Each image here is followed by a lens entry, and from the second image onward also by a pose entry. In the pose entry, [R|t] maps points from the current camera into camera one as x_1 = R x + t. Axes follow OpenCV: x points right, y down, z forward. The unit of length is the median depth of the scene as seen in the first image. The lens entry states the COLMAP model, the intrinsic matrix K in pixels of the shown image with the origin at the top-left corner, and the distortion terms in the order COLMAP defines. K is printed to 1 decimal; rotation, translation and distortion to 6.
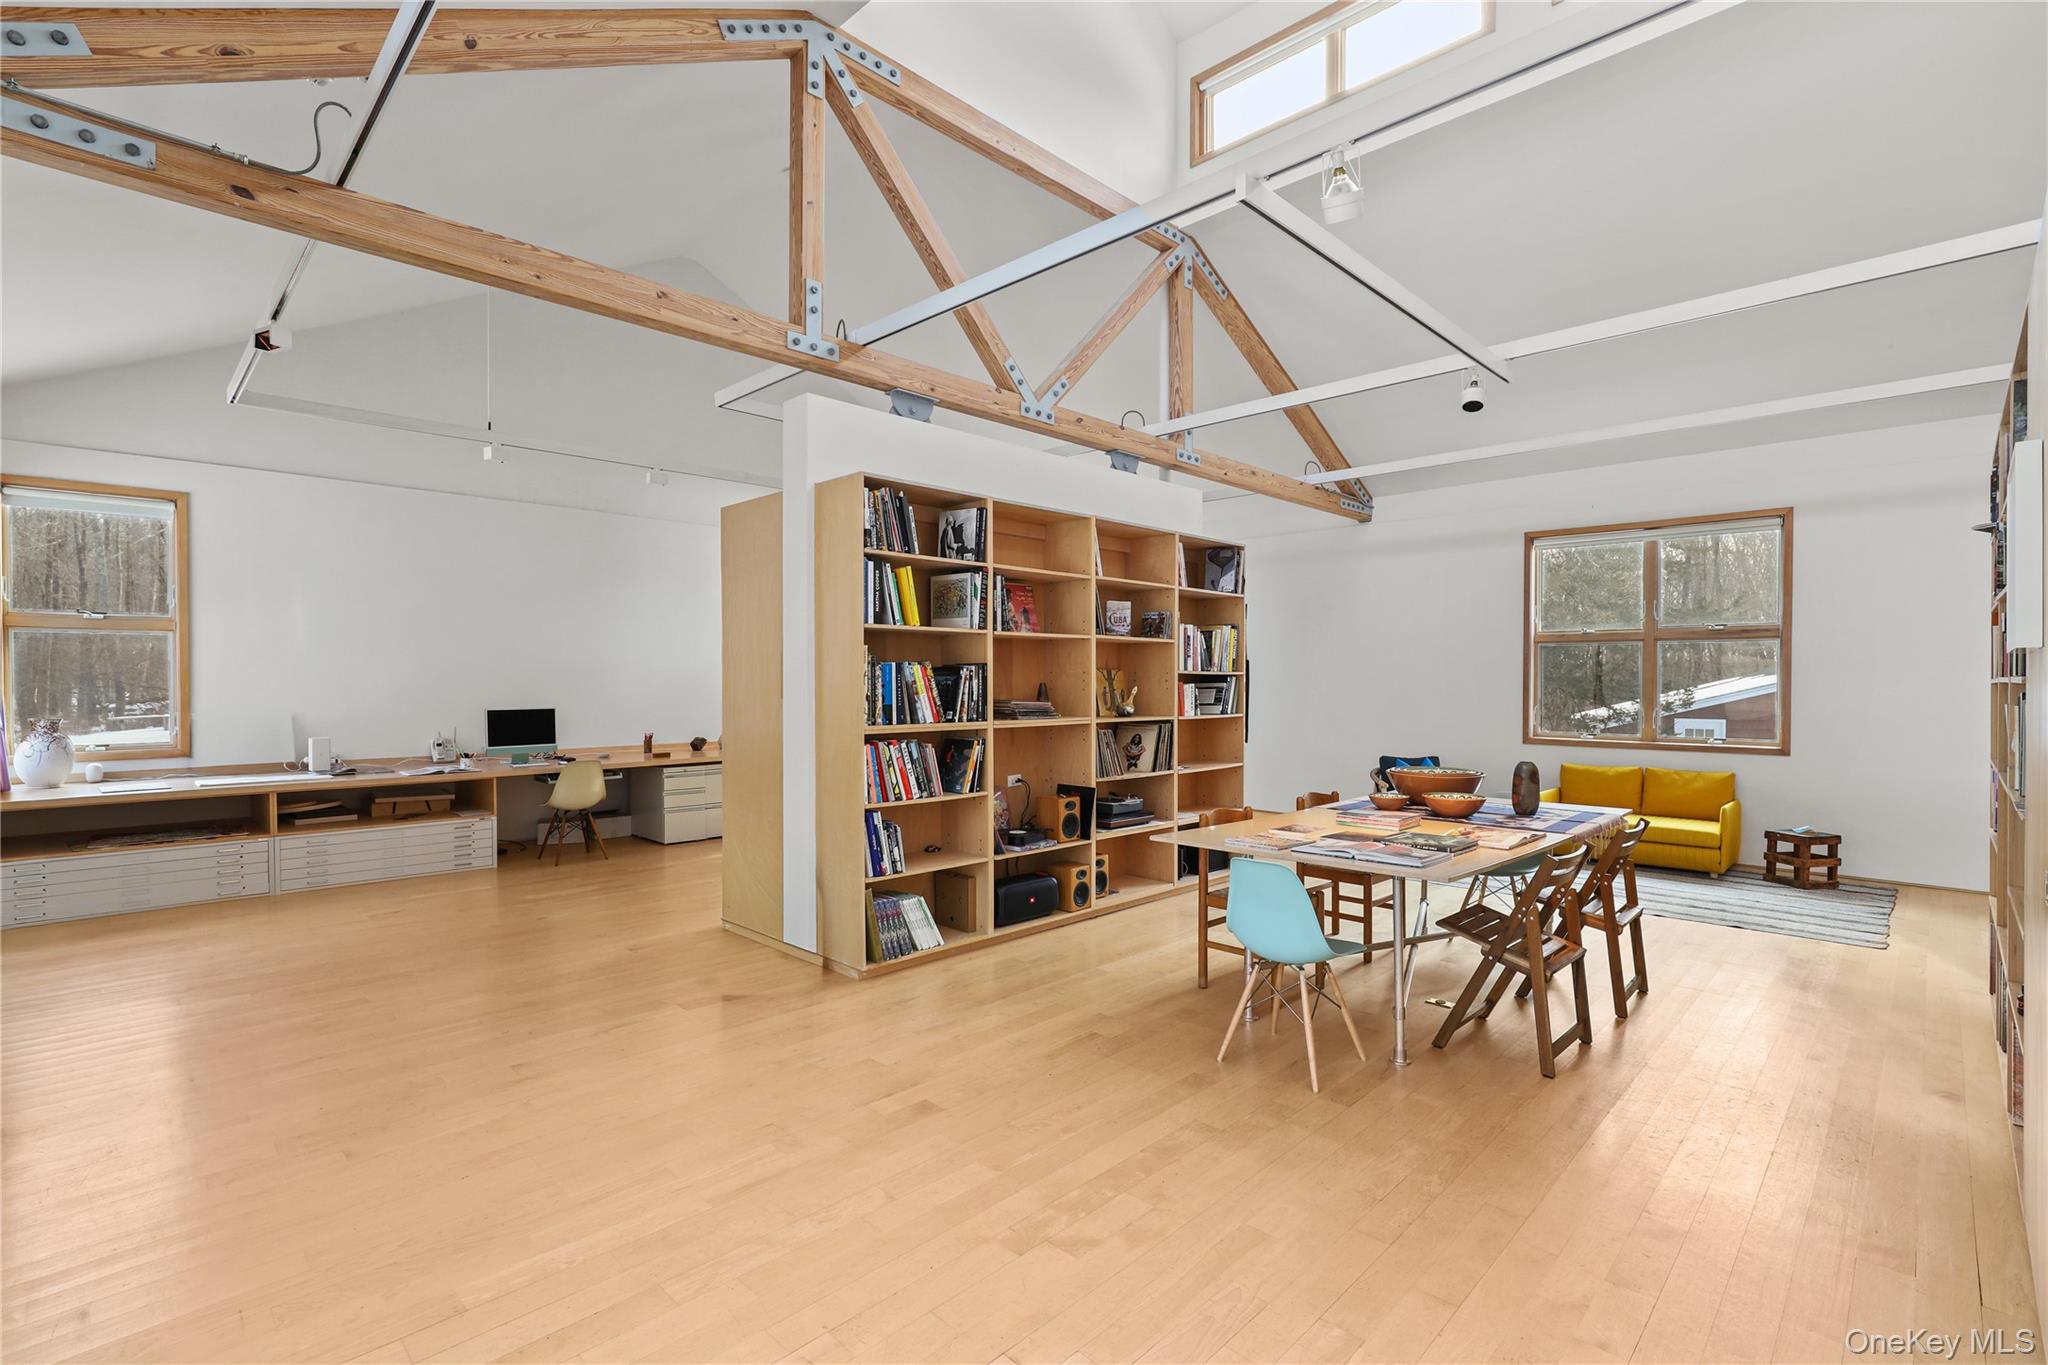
lens RADIAL K [[936.9, 0, 1024.0], [0, 936.9, 682.5], [0, 0, 1]] dist [-0.013393, 0.000161]
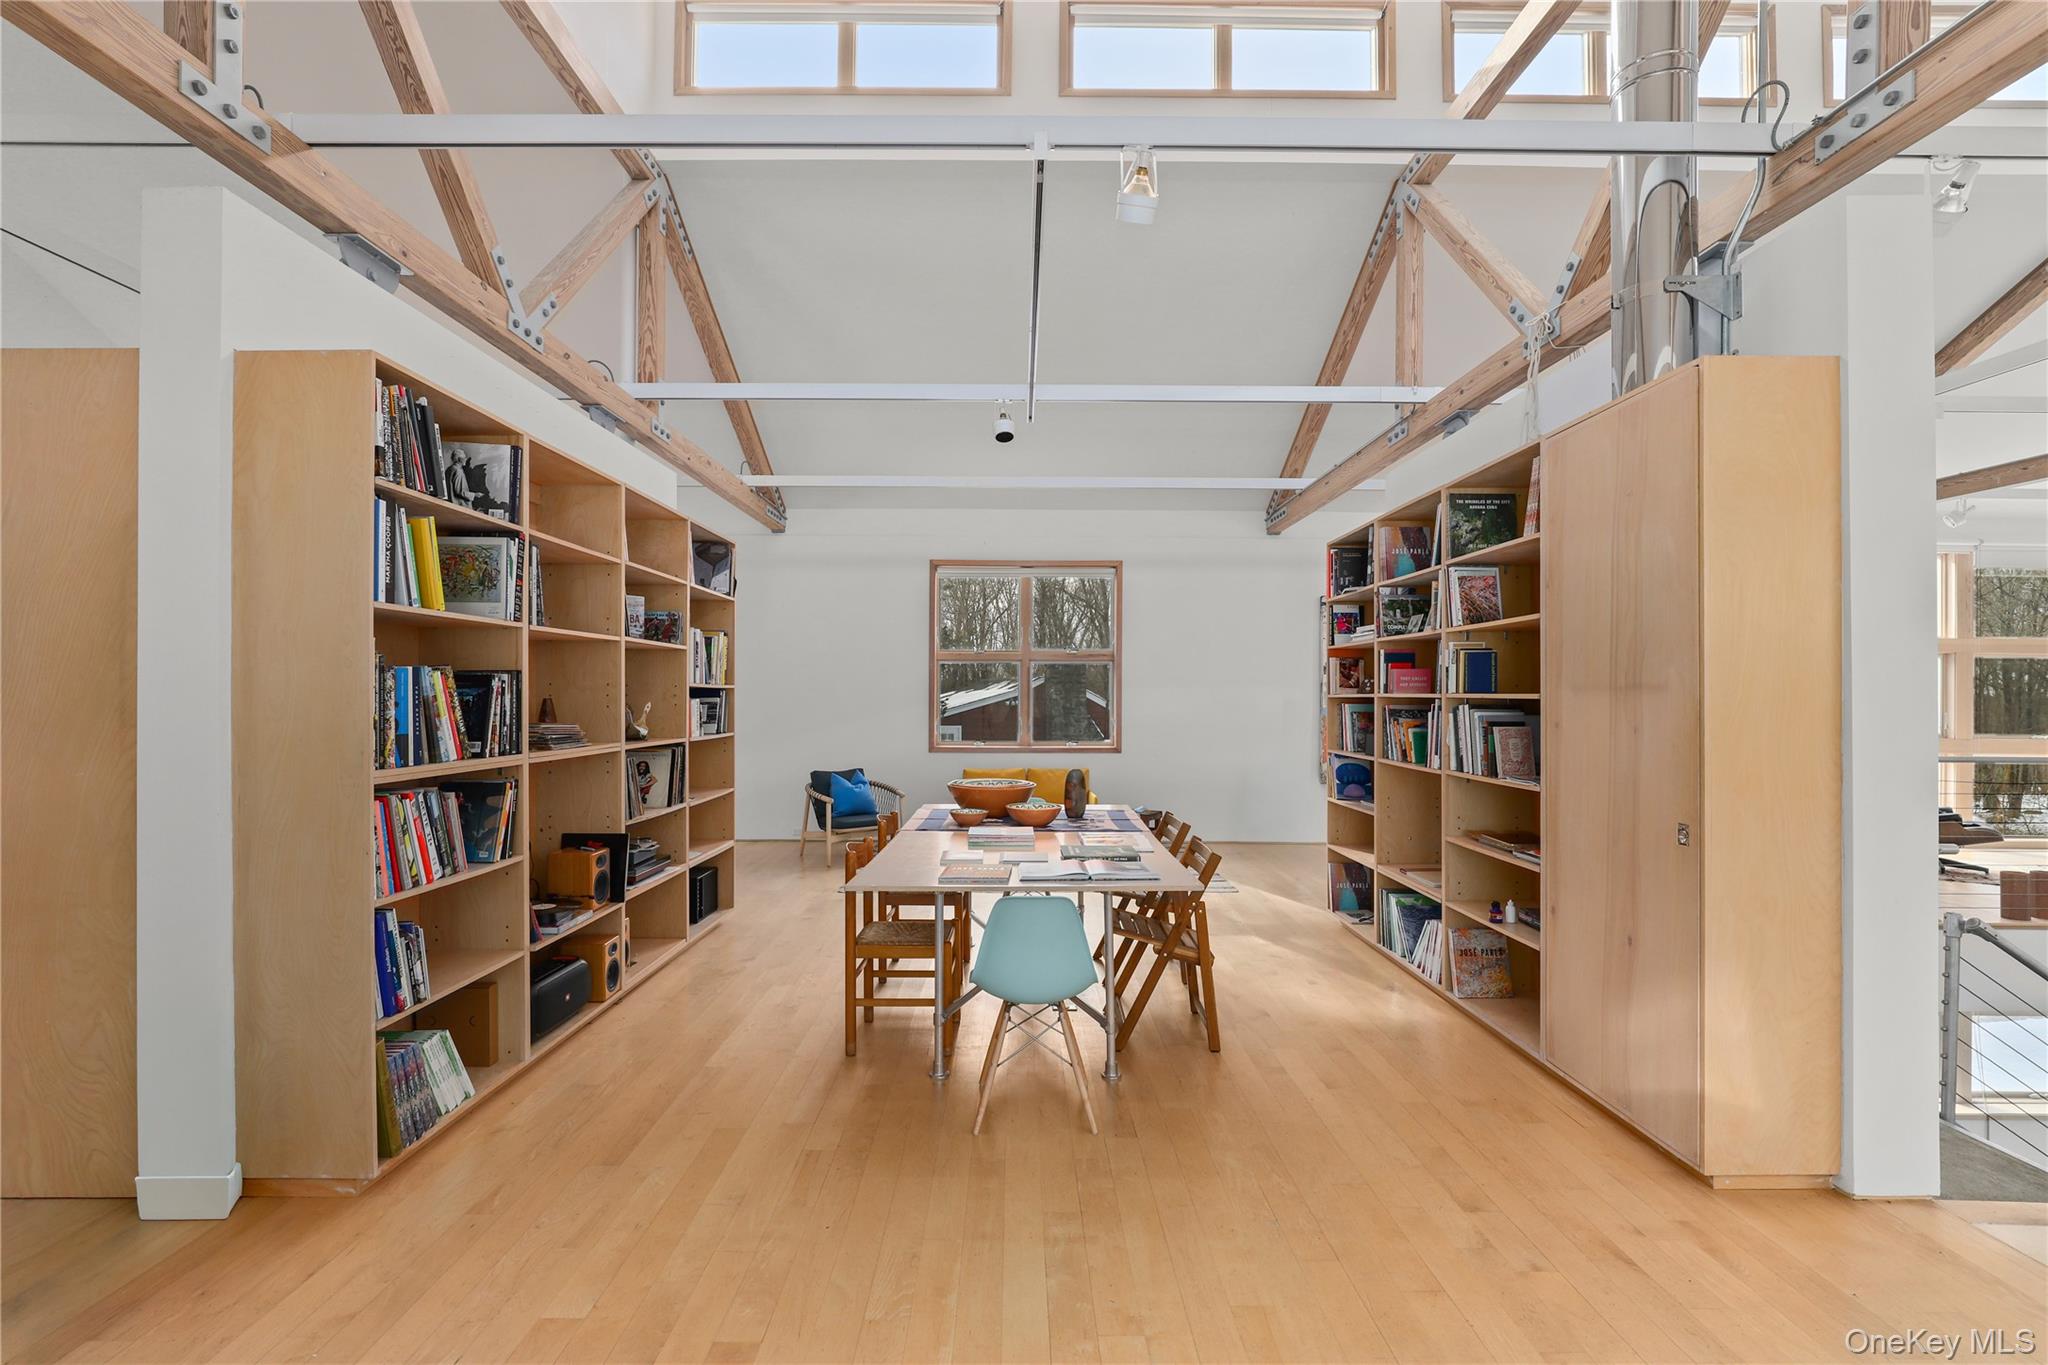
lens RADIAL K [[929.3, 0, 1023.9], [0, 929.3, 687.6], [0, 0, 1]] dist [-0.026129, 0.008726]
pose [[0.708034, 0.005849, 0.706154, -0.262781], [0.000225, 0.999964, -0.008508, -0.002006], [-0.706178, 0.006183, 0.708007, 0.255328]]
